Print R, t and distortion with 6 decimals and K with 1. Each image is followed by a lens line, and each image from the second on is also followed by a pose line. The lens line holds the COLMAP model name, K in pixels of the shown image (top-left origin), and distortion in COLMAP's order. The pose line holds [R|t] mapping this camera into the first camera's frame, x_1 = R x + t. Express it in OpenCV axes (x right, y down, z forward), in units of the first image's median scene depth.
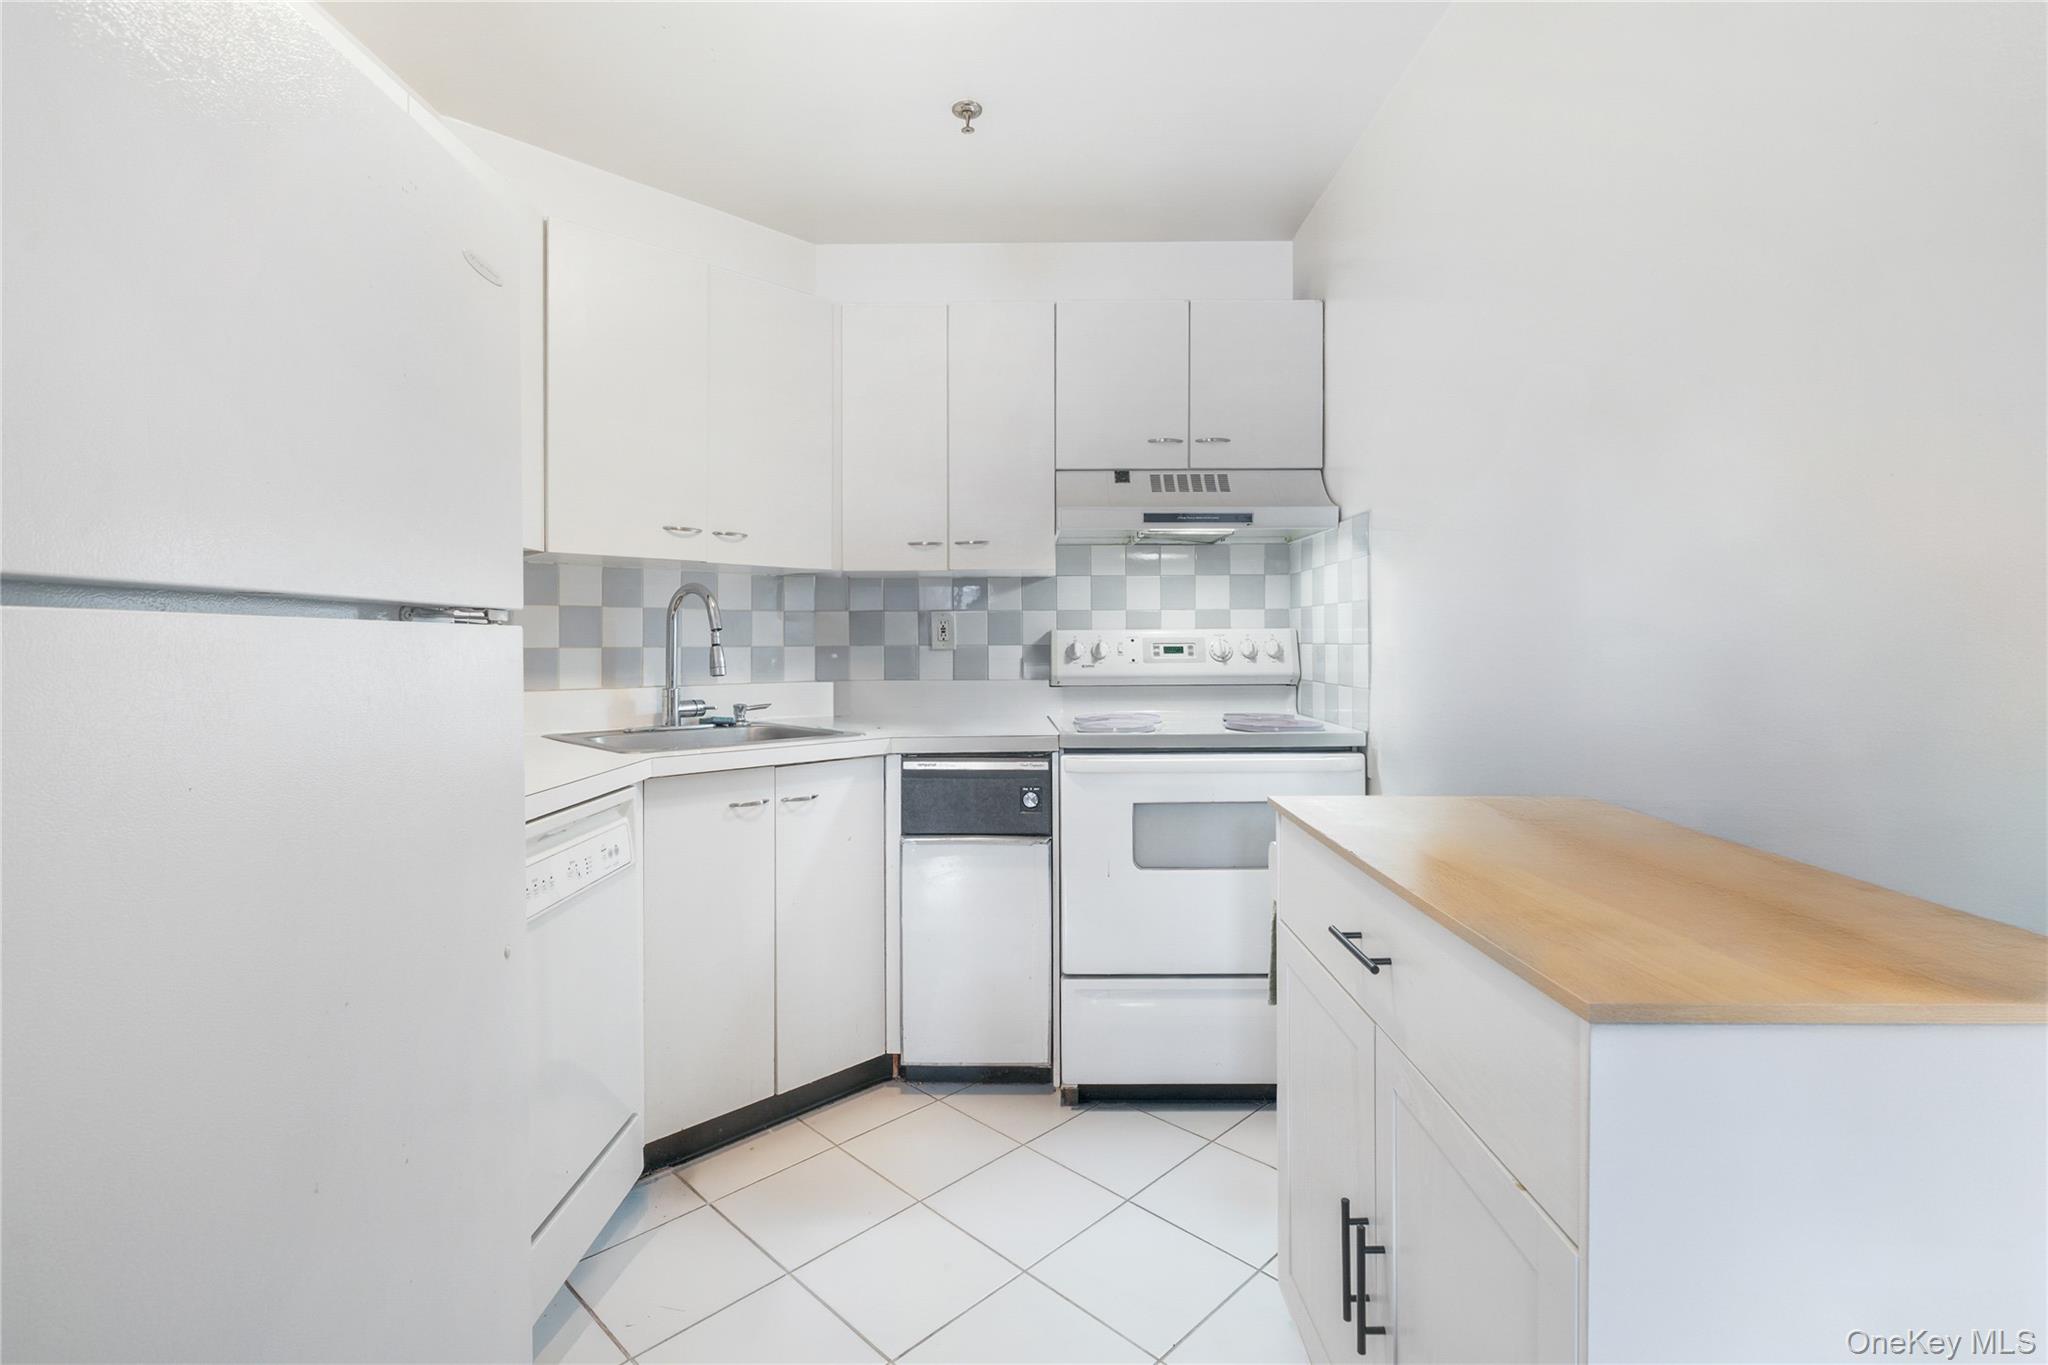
lens RADIAL K [[935.4, 0, 1021.0], [0, 935.4, 665.6], [0, 0, 1]] dist [0.002205, 0.000675]
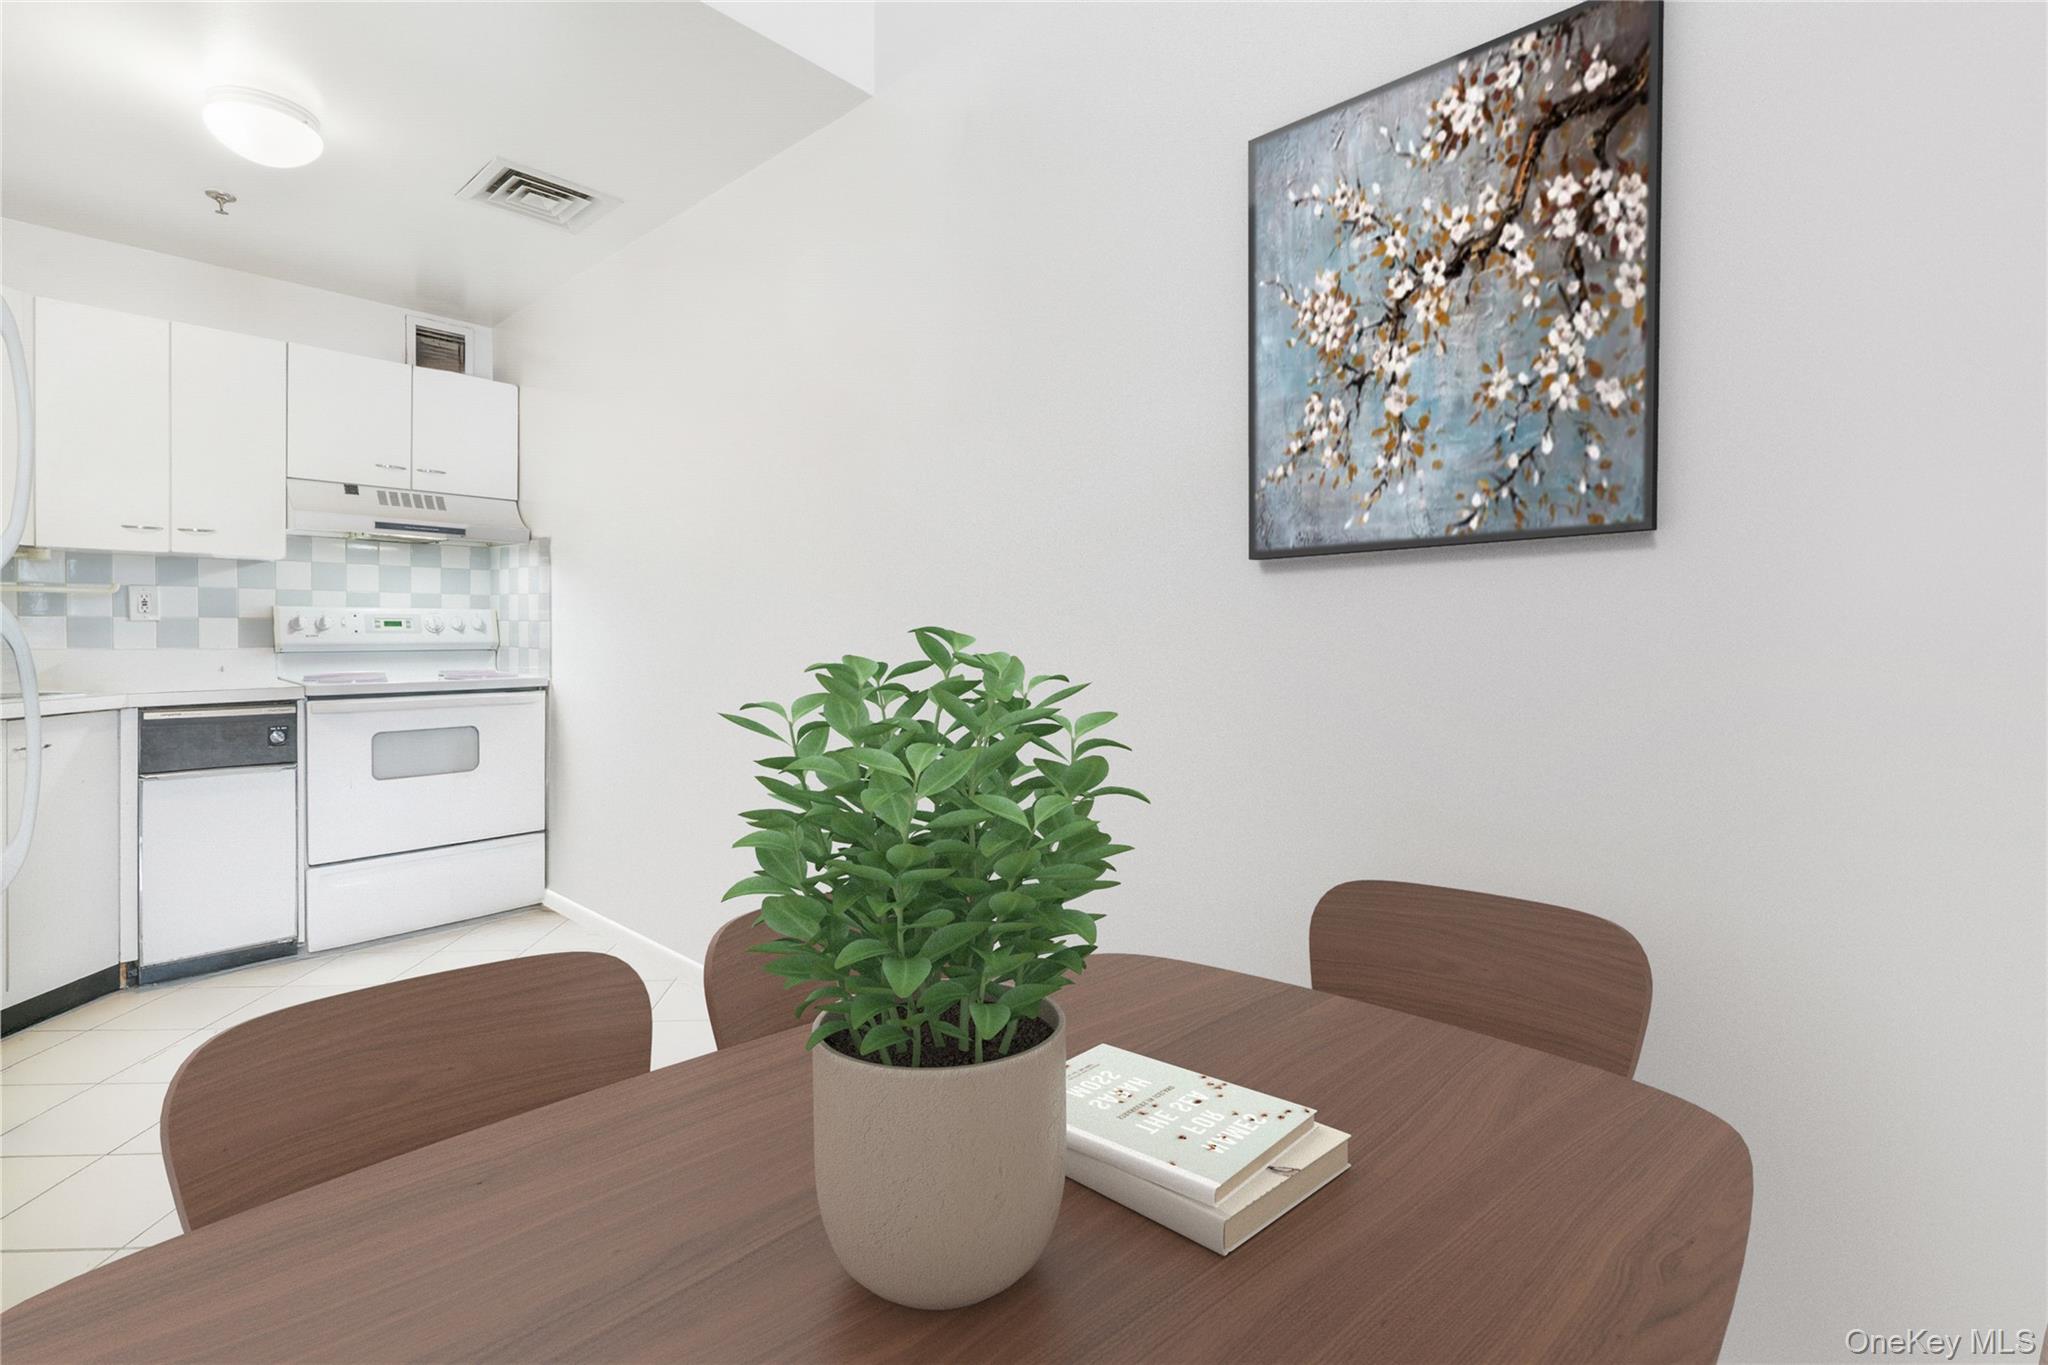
lens RADIAL K [[935.4, 0, 1007.8], [0, 935.4, 631.1], [0, 0, 1]] dist [0.002205, 0.000675]
pose [[0.688866, 0.007945, 0.724845, -0.205615], [0.005075, 0.999863, -0.015783, 0.019689], [-0.724871, 0.014550, 0.688731, -0.553305]]
